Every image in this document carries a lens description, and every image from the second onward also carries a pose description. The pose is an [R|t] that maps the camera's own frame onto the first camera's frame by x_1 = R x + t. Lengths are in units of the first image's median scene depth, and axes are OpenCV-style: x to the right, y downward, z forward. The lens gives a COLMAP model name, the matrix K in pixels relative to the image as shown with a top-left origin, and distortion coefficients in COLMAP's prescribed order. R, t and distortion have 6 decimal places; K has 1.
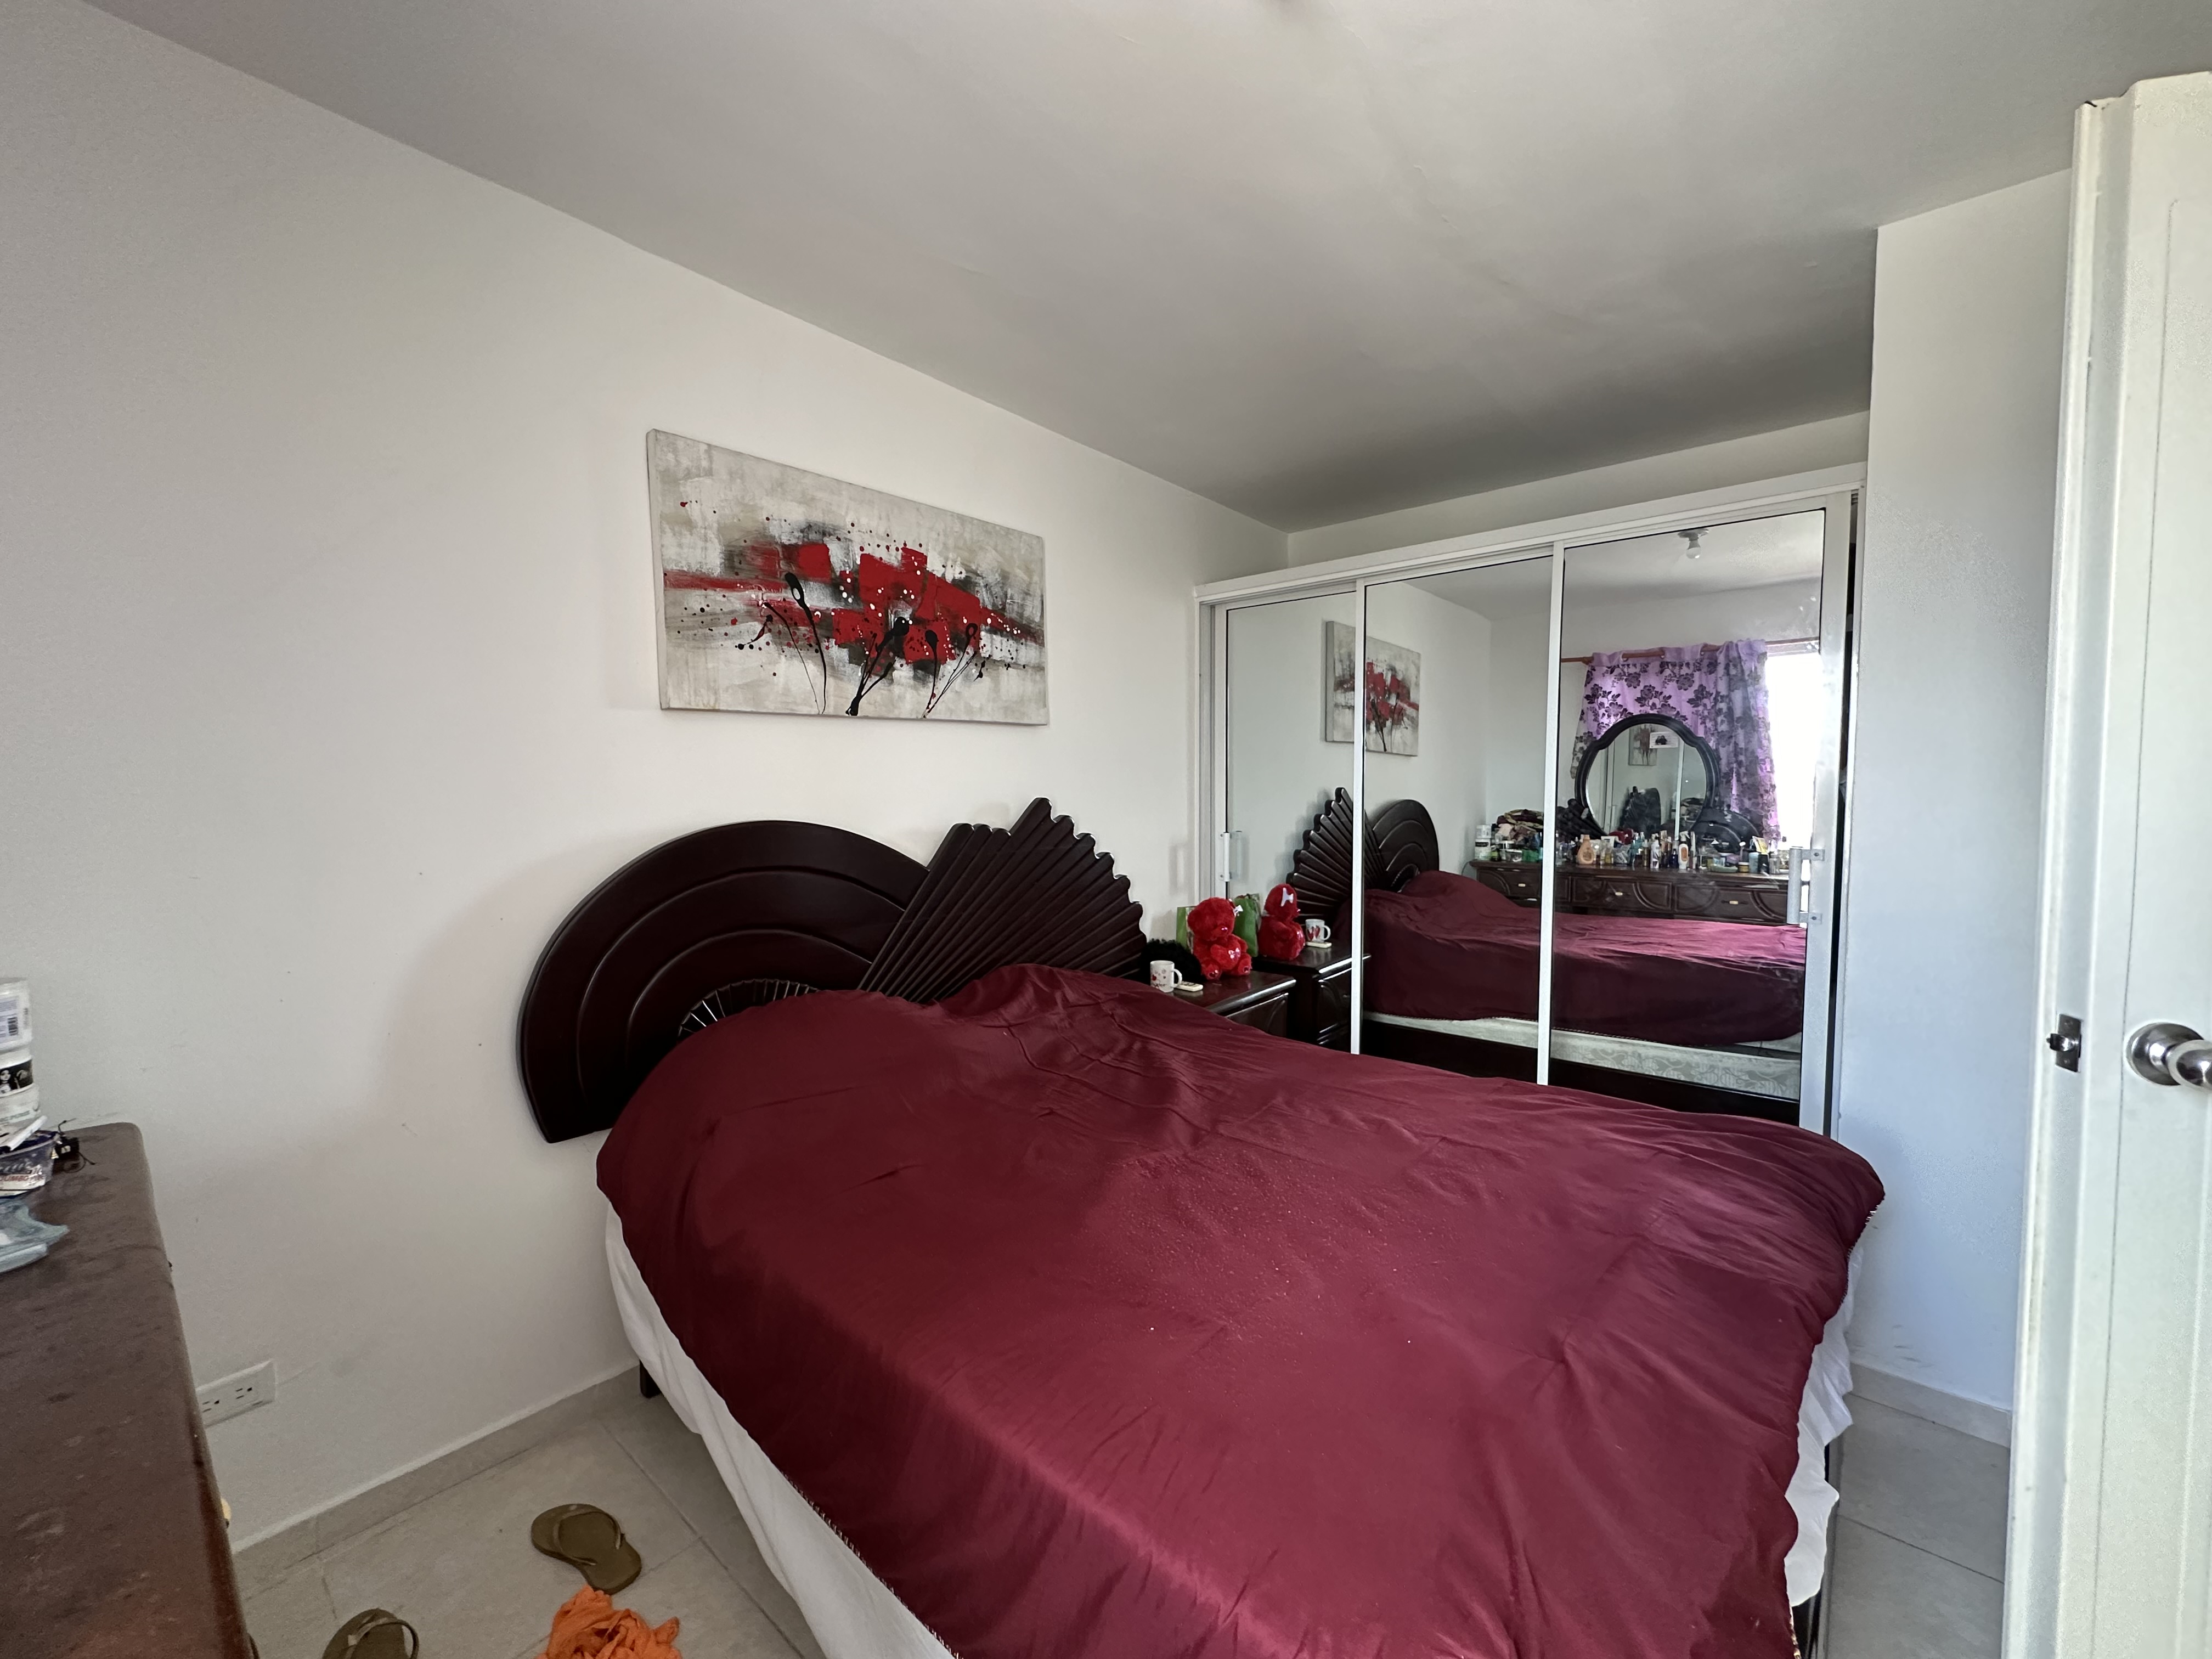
lens RADIAL K [[887.9, 0, 1106.0], [0, 887.9, 829.5], [0, 0, 1]] dist [-0.000675, -0.000021]
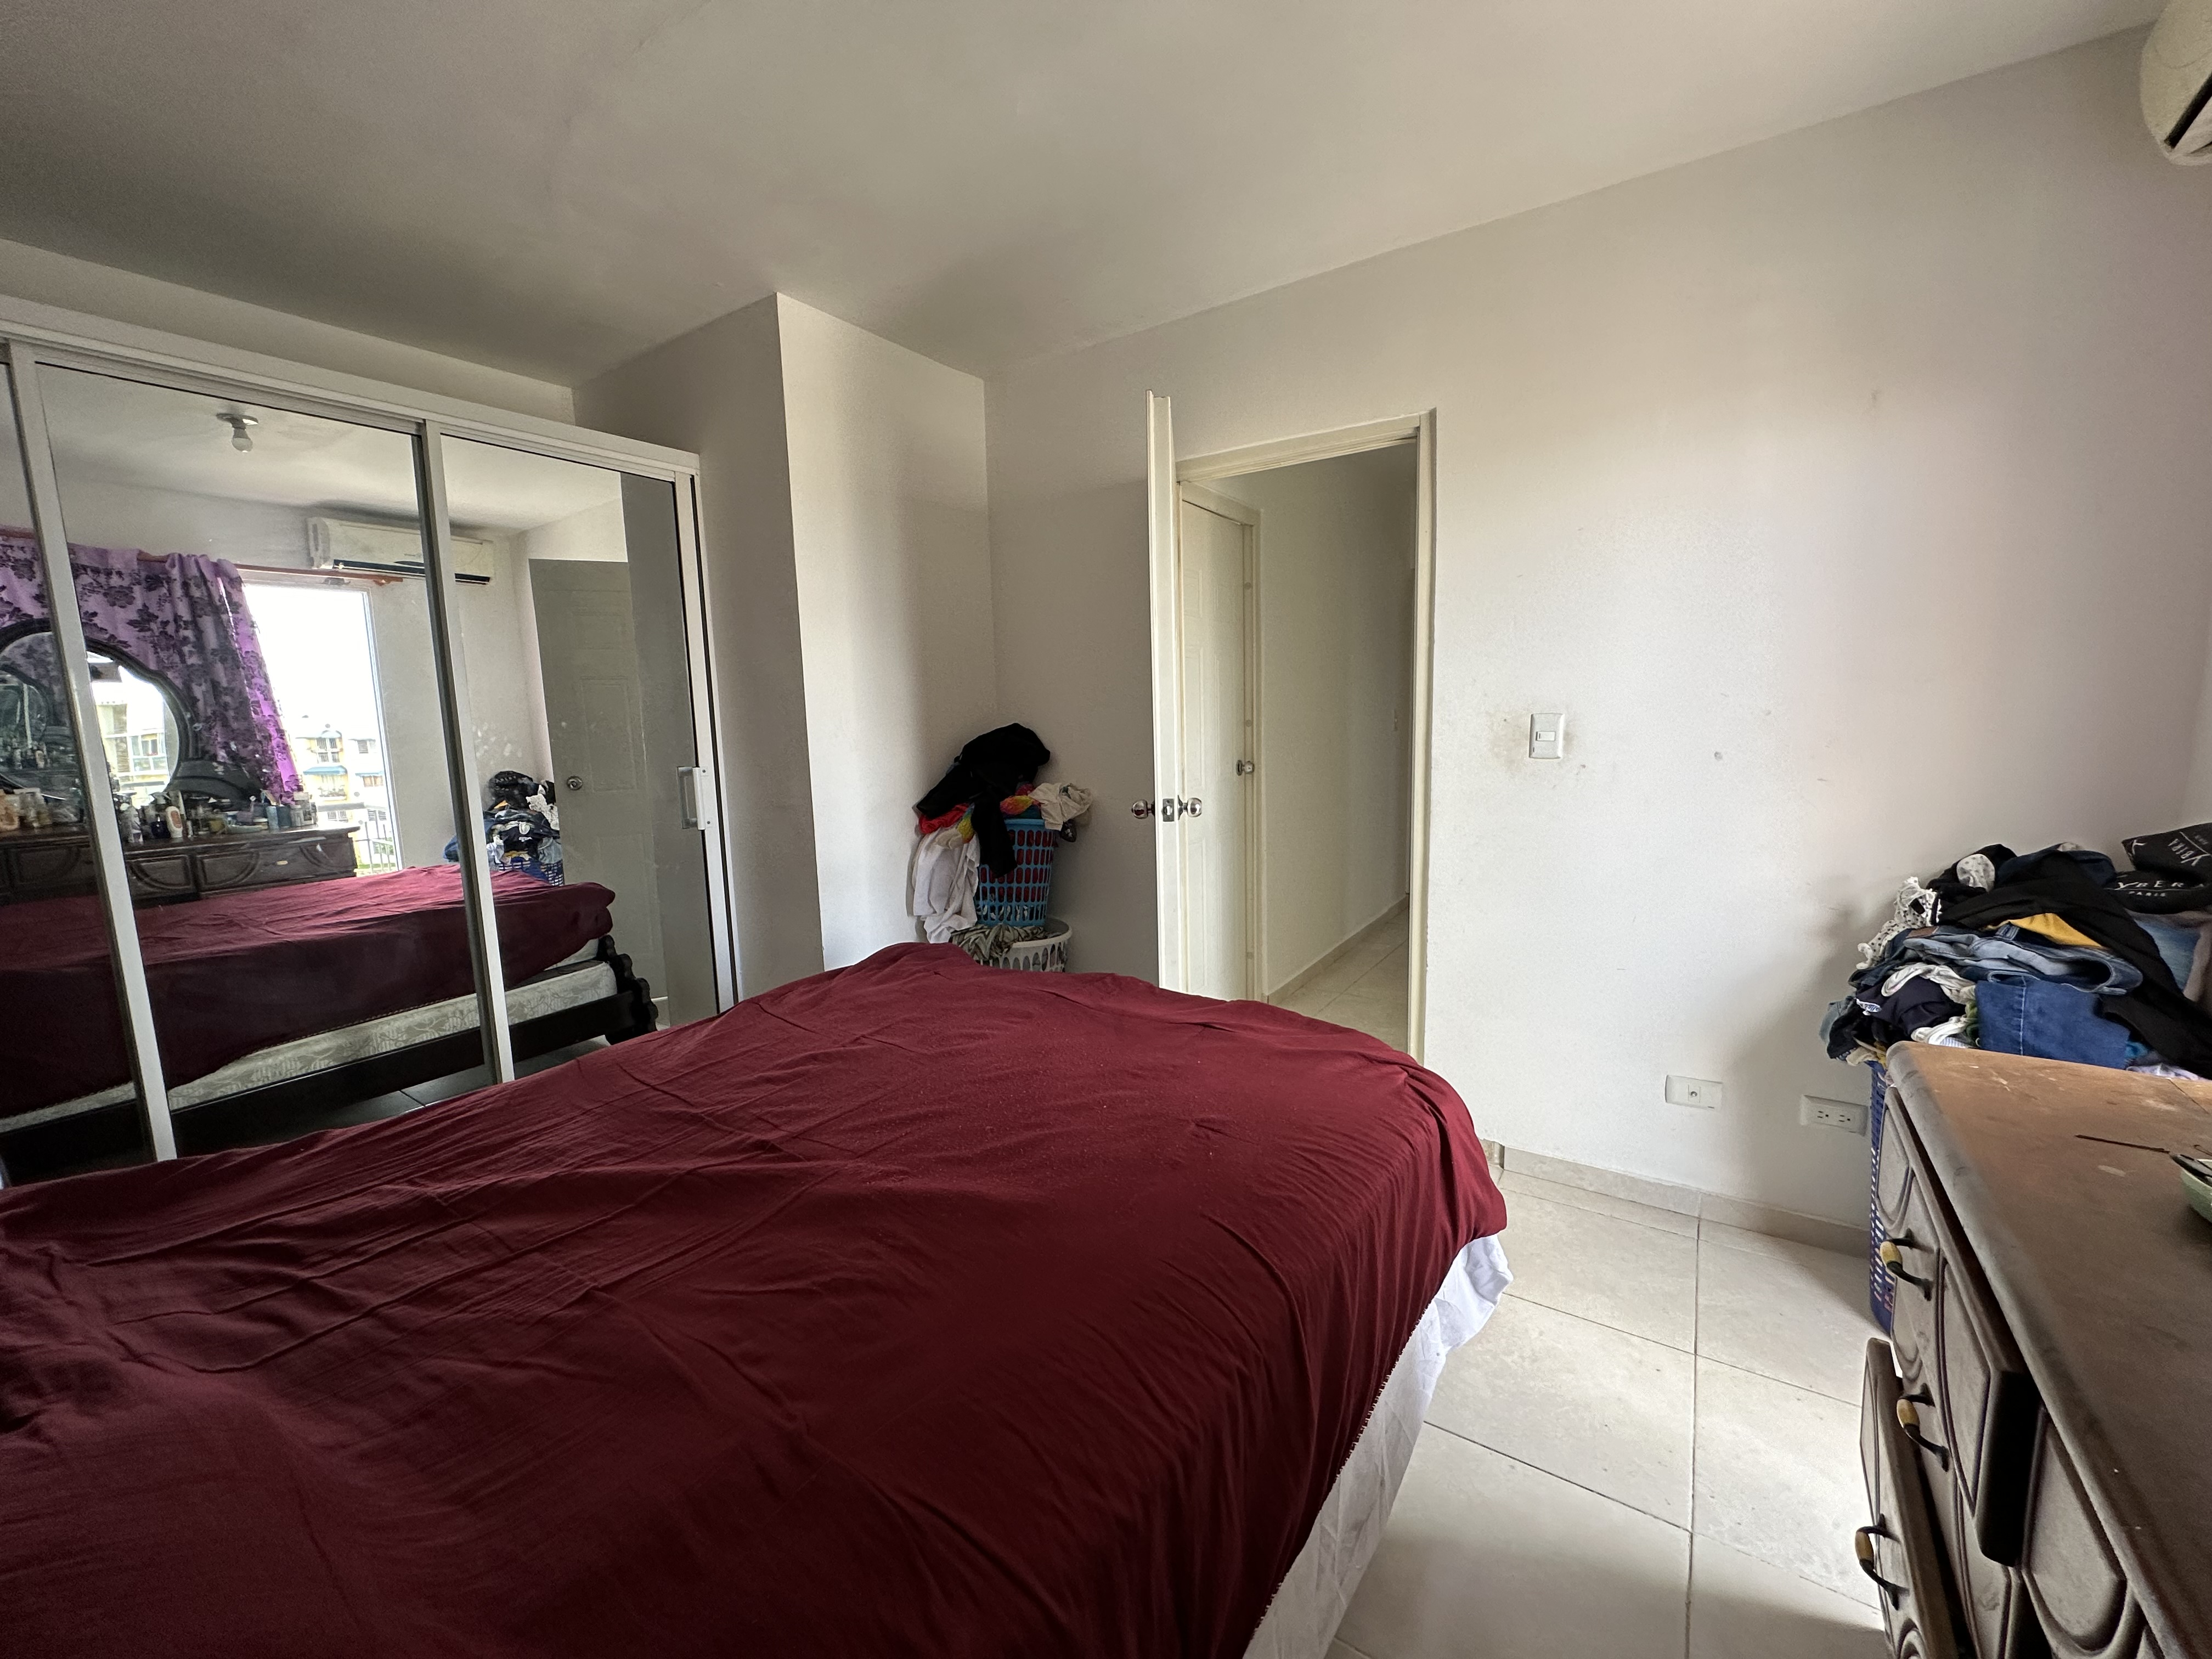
lens RADIAL K [[887.9, 0, 1106.0], [0, 887.9, 829.5], [0, 0, 1]] dist [-0.000675, -0.000021]
pose [[-0.119552, -0.124824, 0.984950, -0.575568], [0.076337, 0.987973, 0.134473, -0.017370], [-0.989889, 0.091264, -0.108585, 0.678659]]
